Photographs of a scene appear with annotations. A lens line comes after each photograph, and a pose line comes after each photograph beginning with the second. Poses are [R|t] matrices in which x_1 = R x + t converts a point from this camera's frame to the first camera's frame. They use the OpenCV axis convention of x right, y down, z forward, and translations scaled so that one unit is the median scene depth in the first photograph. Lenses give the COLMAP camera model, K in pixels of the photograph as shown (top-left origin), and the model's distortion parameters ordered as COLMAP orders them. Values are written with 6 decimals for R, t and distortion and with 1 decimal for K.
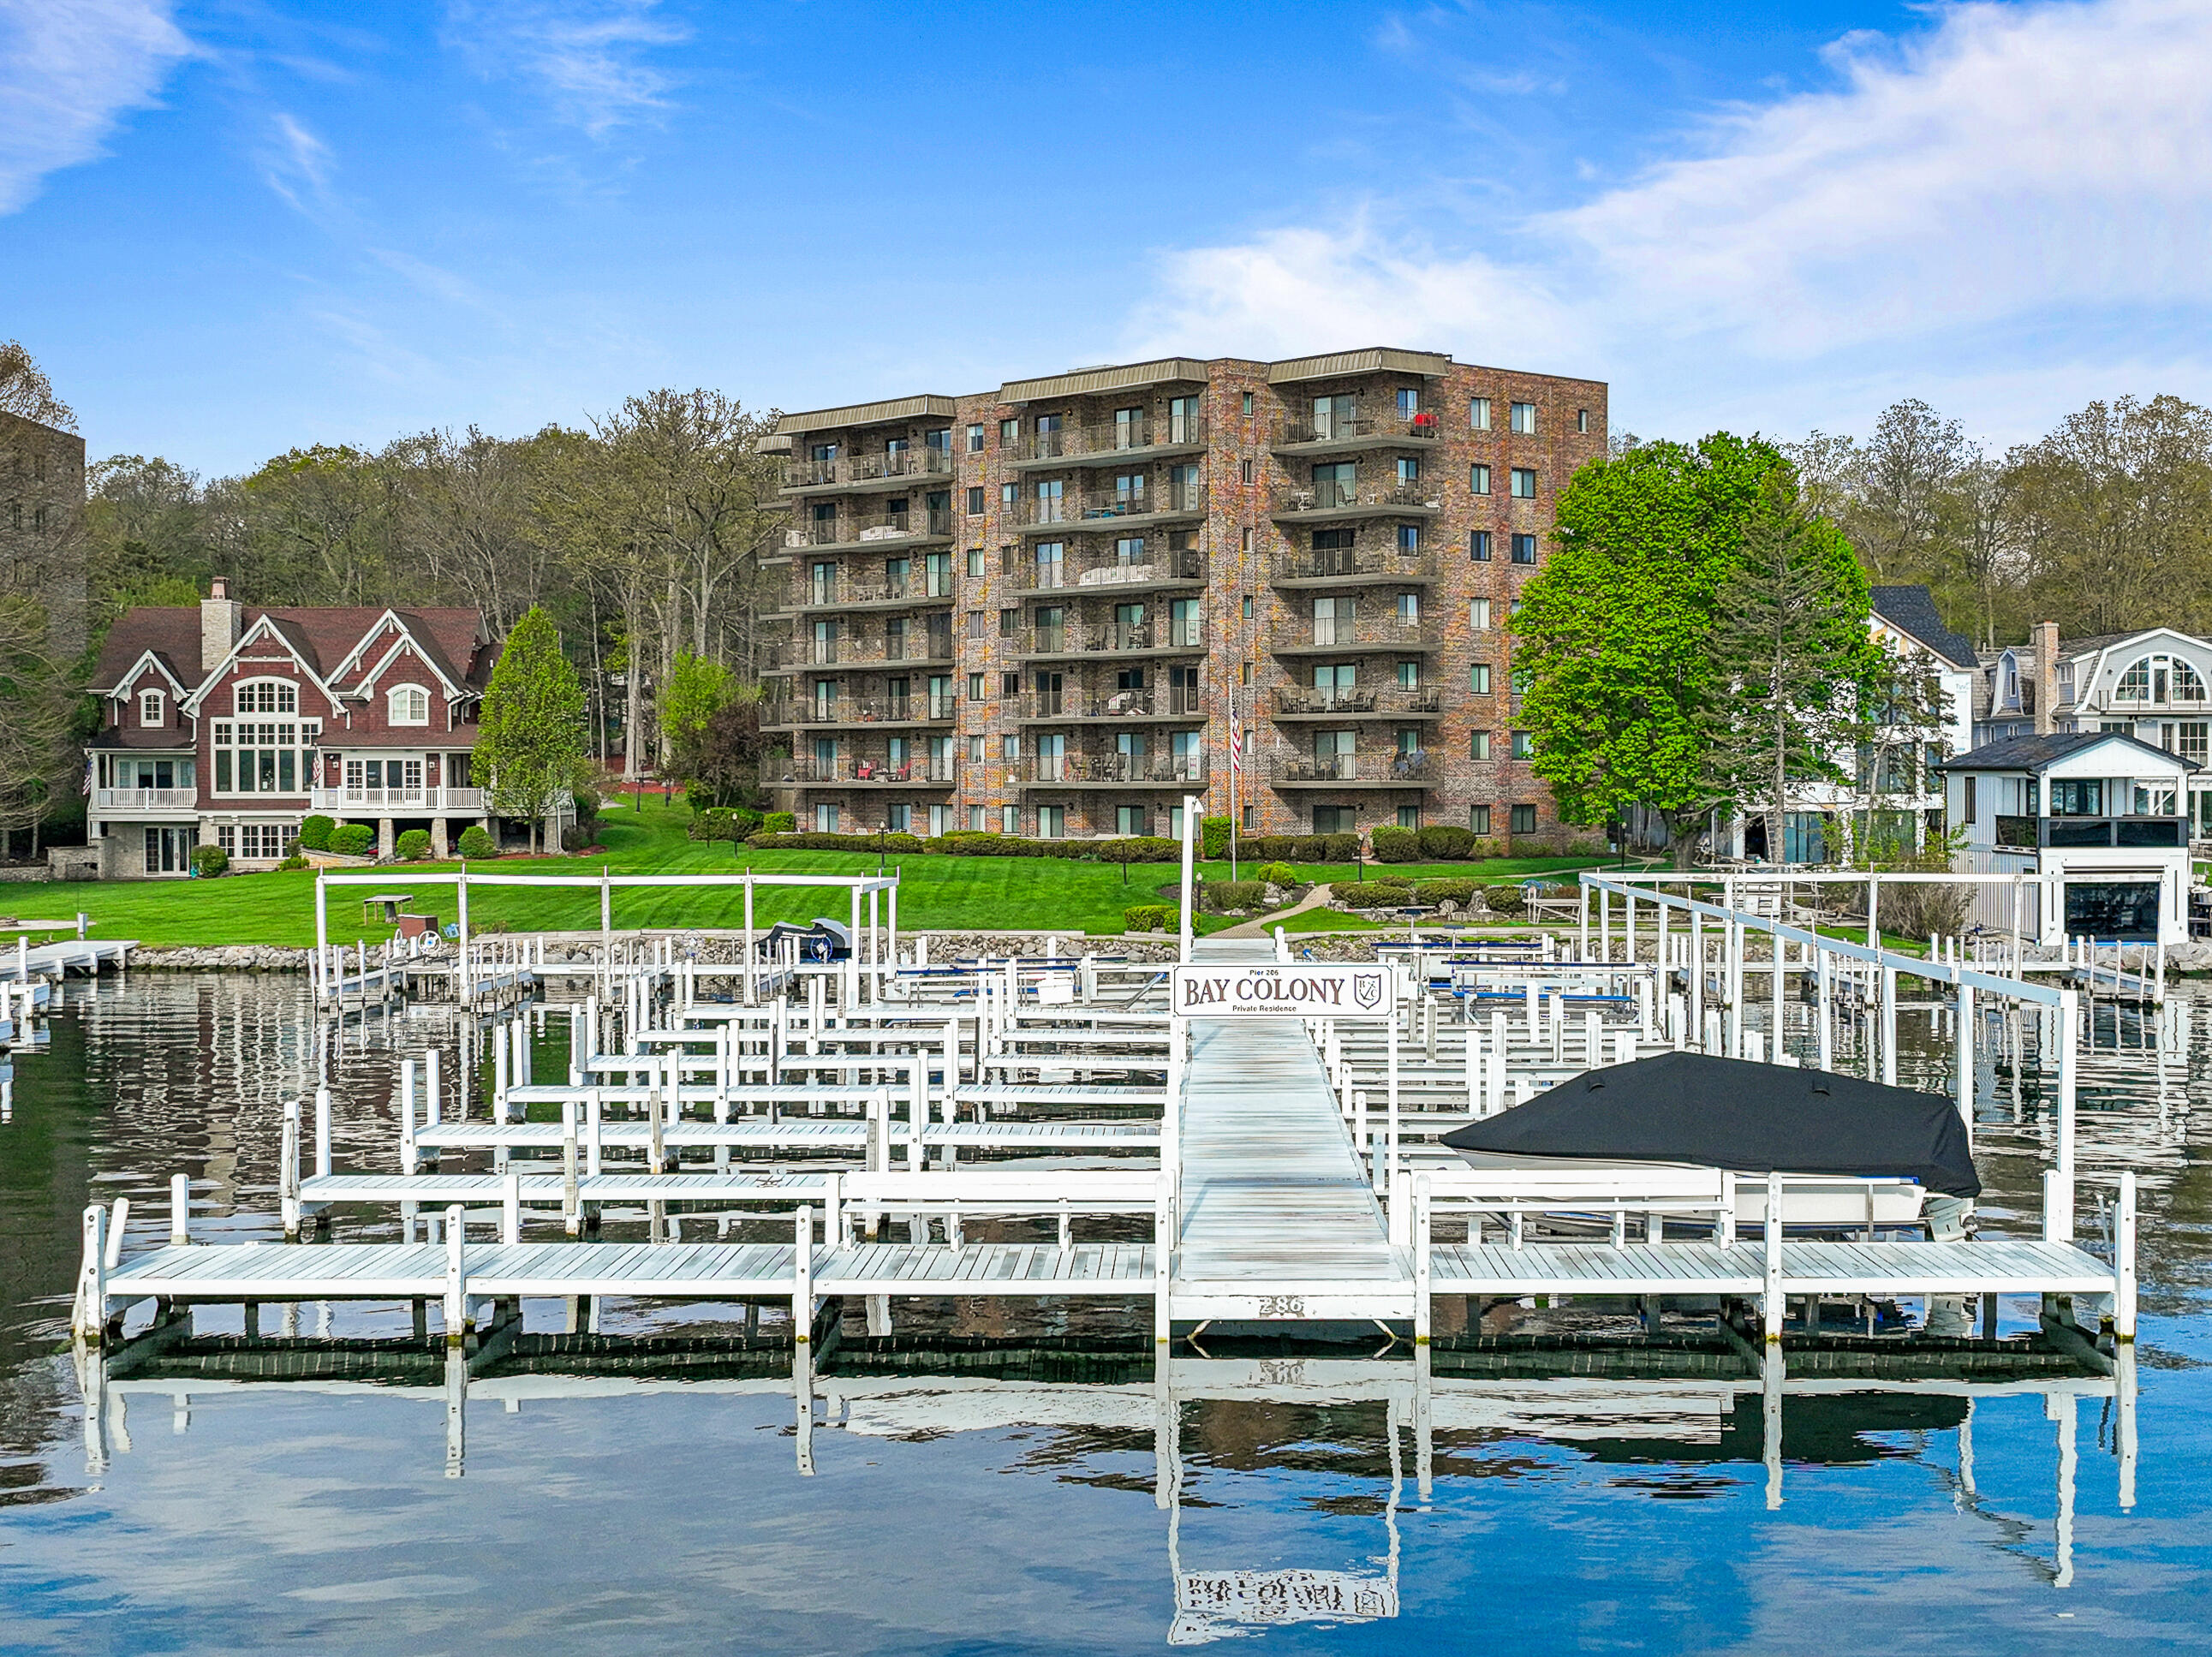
lens RADIAL K [[2962.0, 0, 1106.0], [0, 2962.0, 828.5], [0, 0, 1]] dist [0.012613, 0.010108]
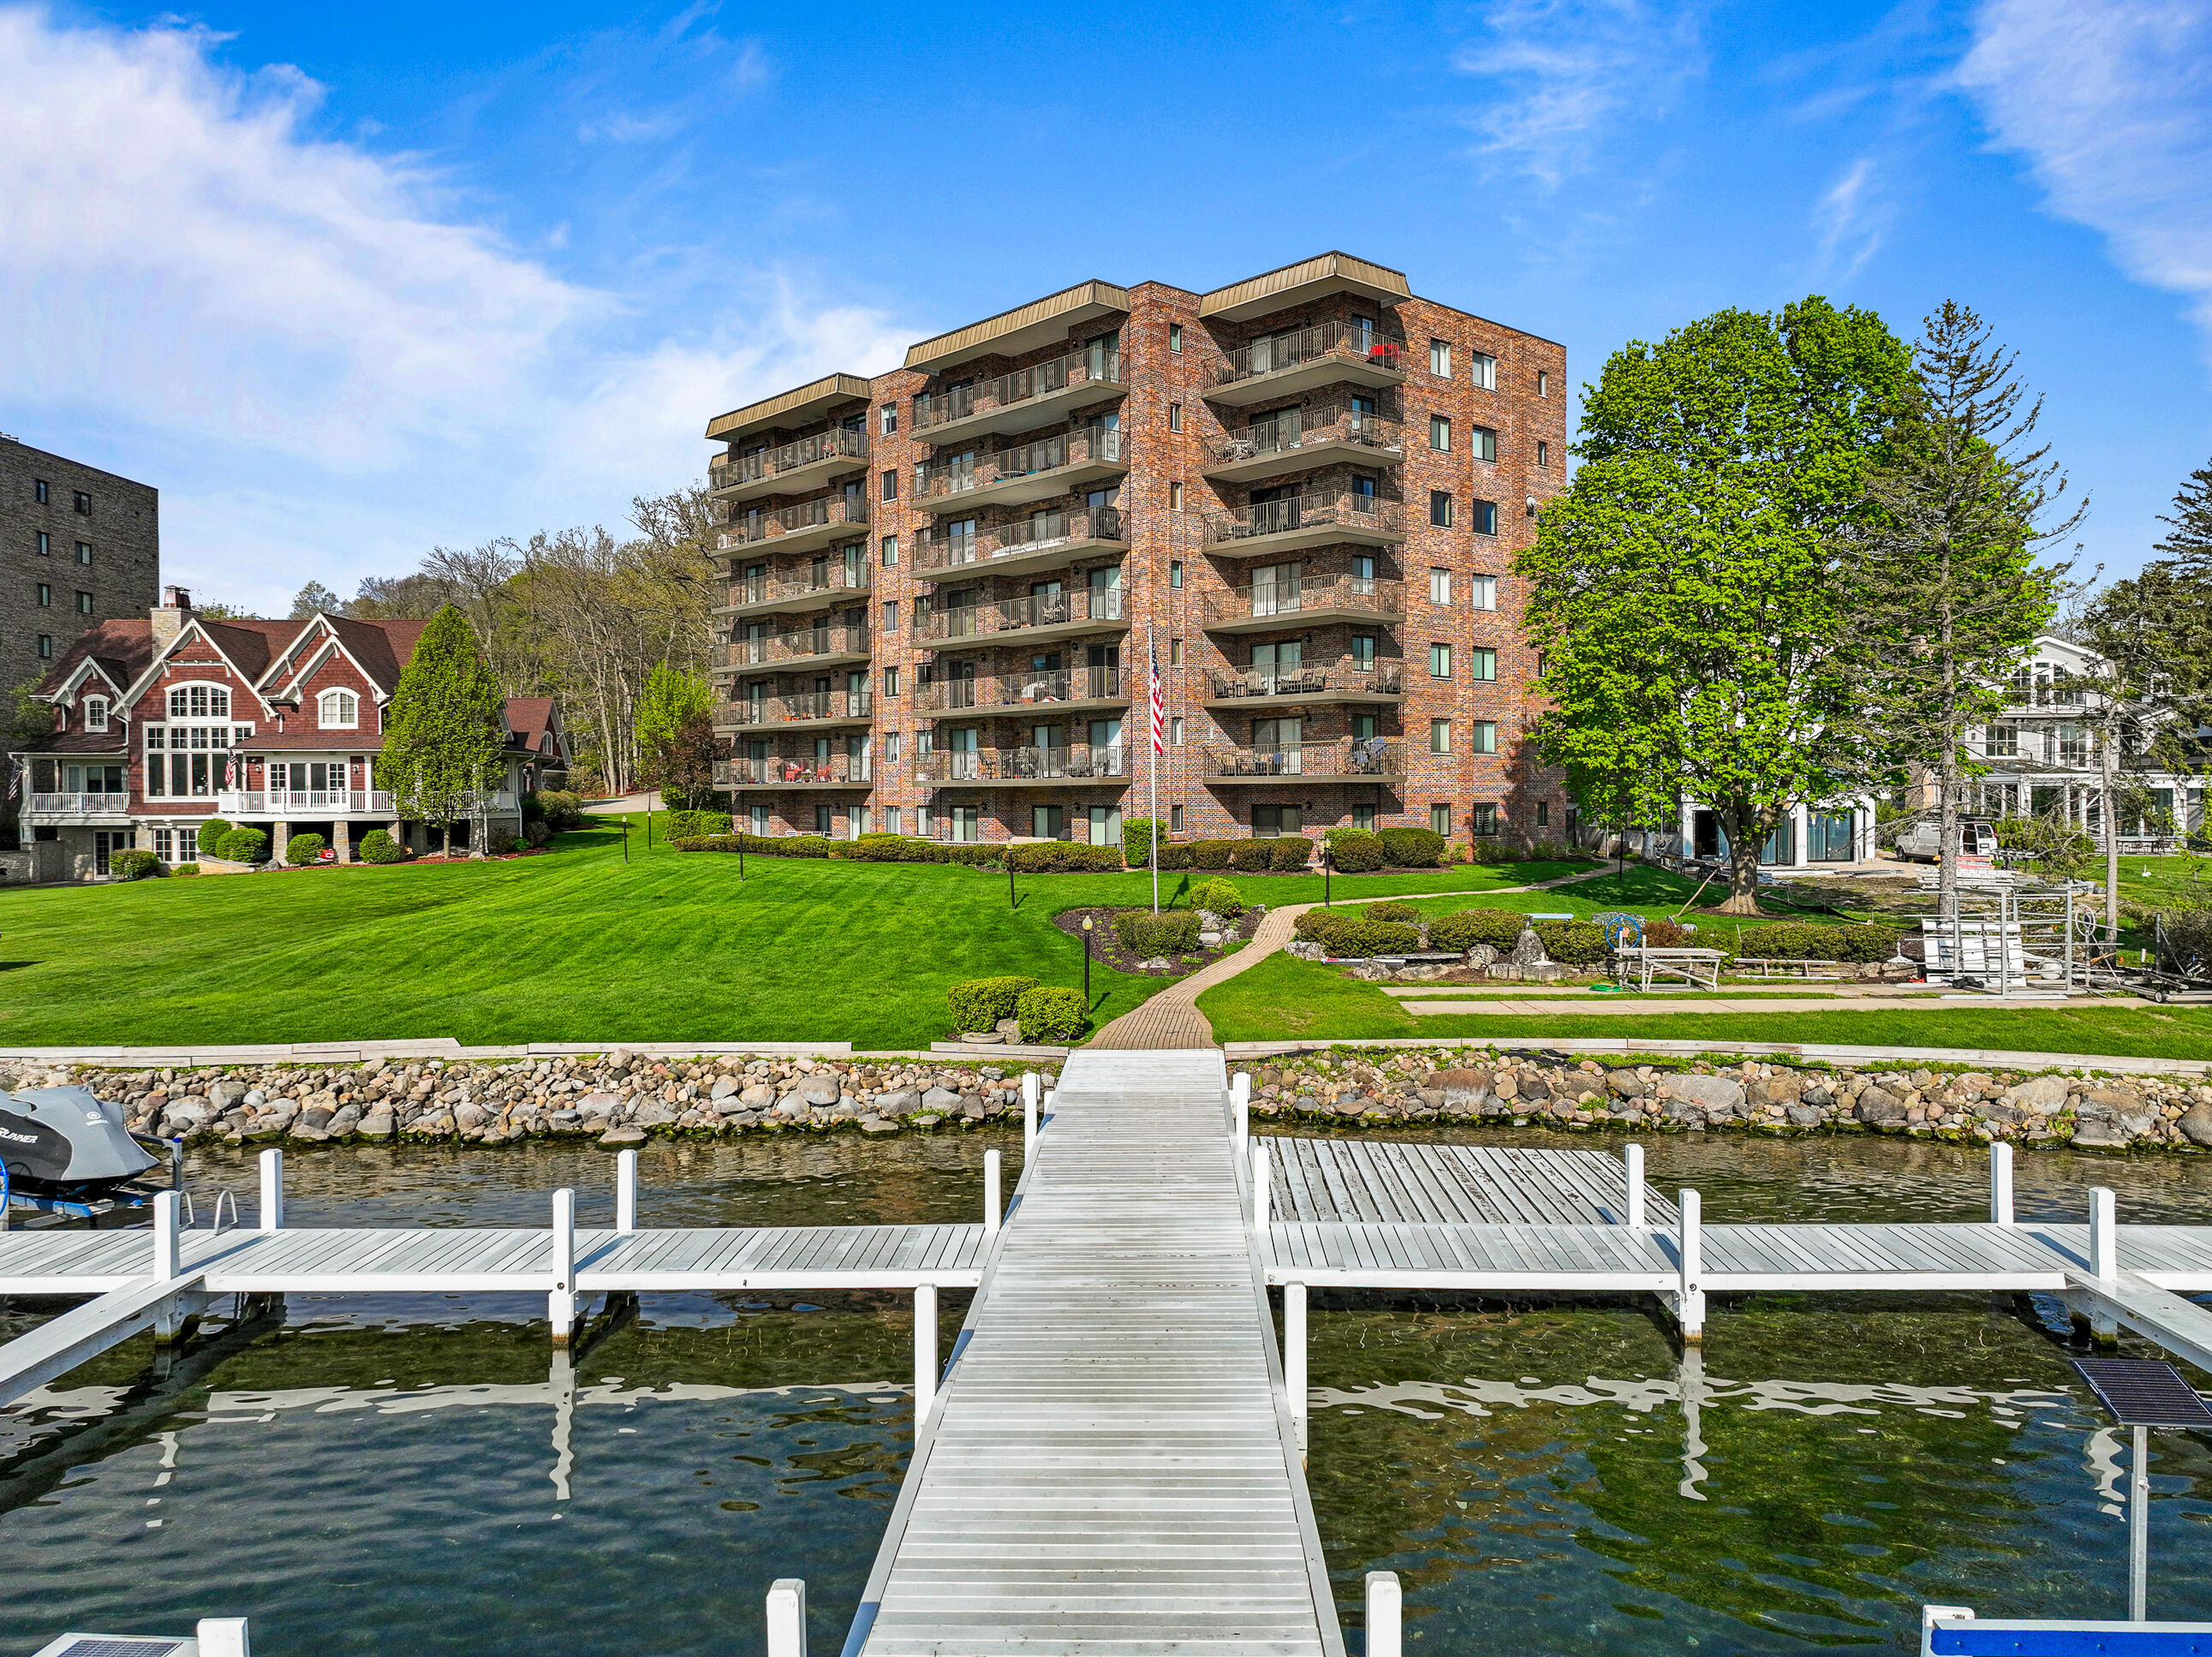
lens RADIAL K [[1564.9, 0, 1114.1], [0, 1564.9, 853.2], [0, 0, 1]] dist [0.002049, -0.000389]
pose [[0.999985, -0.003072, 0.004517, 0.025718], [0.002986, 0.999819, 0.018777, -0.002125], [-0.004574, -0.018763, 0.999813, 0.509596]]
